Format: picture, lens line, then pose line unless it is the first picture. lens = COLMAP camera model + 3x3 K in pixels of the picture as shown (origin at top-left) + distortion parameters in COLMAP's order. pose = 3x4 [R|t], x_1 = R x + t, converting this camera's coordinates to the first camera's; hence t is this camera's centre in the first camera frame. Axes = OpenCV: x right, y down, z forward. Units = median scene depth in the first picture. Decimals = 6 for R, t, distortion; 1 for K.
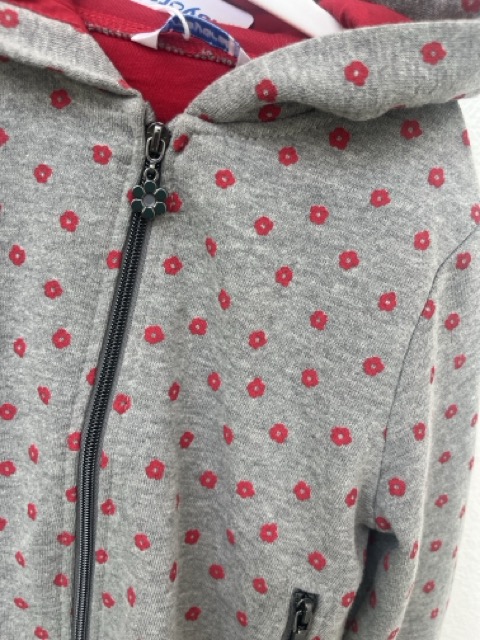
lens RADIAL K [[501.3, 0, 240.0], [0, 501.3, 320.0], [0, 0, 1]] dist [0.046865, -0.115598]
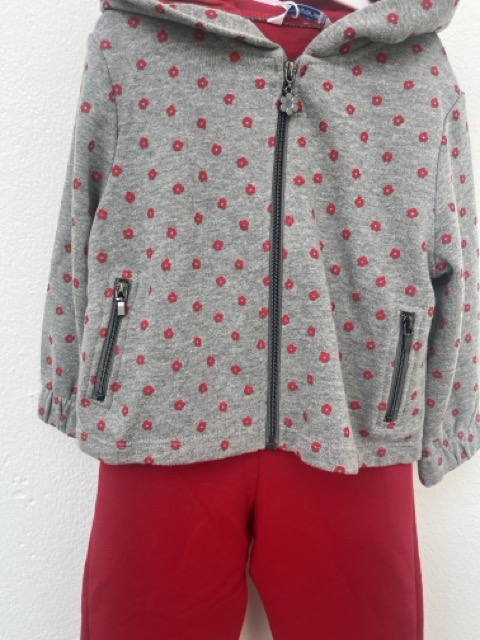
lens RADIAL K [[501.3, 0, 240.0], [0, 501.3, 320.0], [0, 0, 1]] dist [0.046865, -0.115598]
pose [[0.982132, -0.175188, 0.068746, -0.607749], [0.178382, 0.983003, -0.043421, 0.574477], [-0.059971, 0.054908, 0.996689, -0.769655]]
